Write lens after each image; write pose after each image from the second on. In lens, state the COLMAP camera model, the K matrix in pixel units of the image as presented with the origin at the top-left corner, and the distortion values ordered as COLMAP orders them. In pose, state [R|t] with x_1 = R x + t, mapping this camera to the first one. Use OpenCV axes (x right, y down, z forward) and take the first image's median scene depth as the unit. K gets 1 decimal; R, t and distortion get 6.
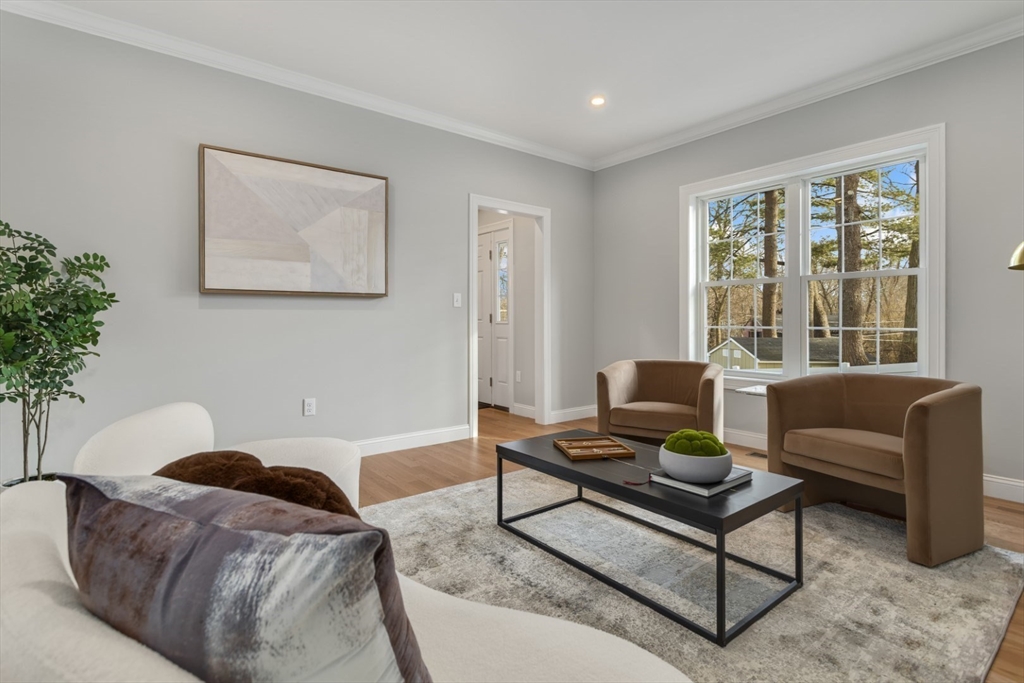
lens RADIAL K [[501.0, 0, 514.9], [0, 501.0, 316.1], [0, 0, 1]] dist [0.002711, 0.000528]
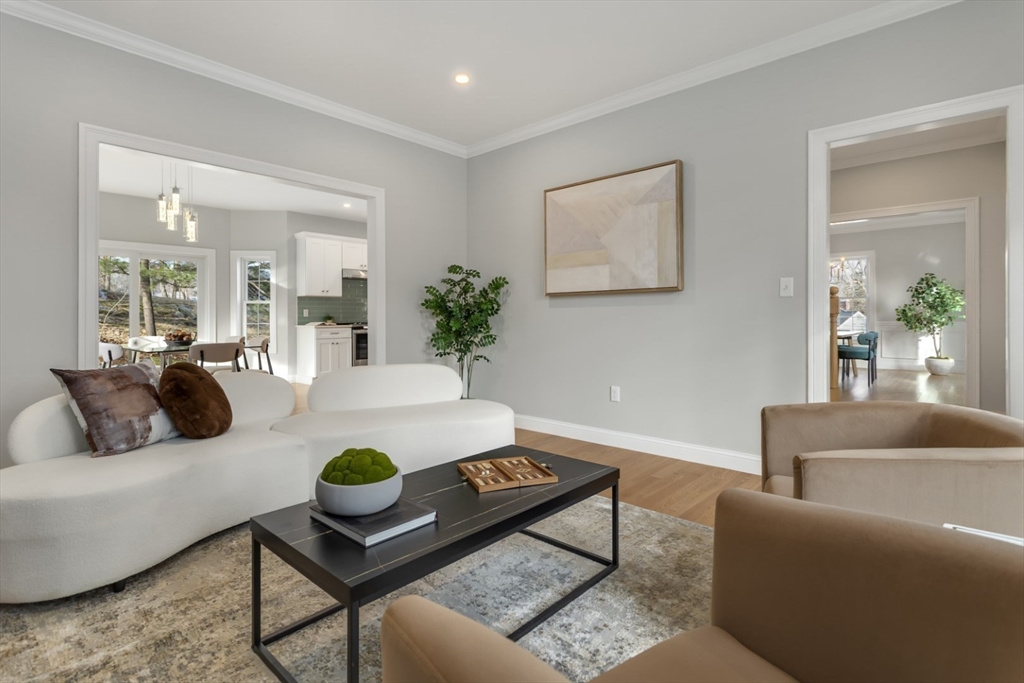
lens RADIAL K [[501.0, 0, 514.9], [0, 501.0, 316.1], [0, 0, 1]] dist [0.002711, 0.000528]
pose [[0.165802, -0.000109, -0.986159, 0.654866], [0.009812, 0.999951, 0.001539, 0.004797], [0.986110, -0.009931, 0.165795, 0.603429]]
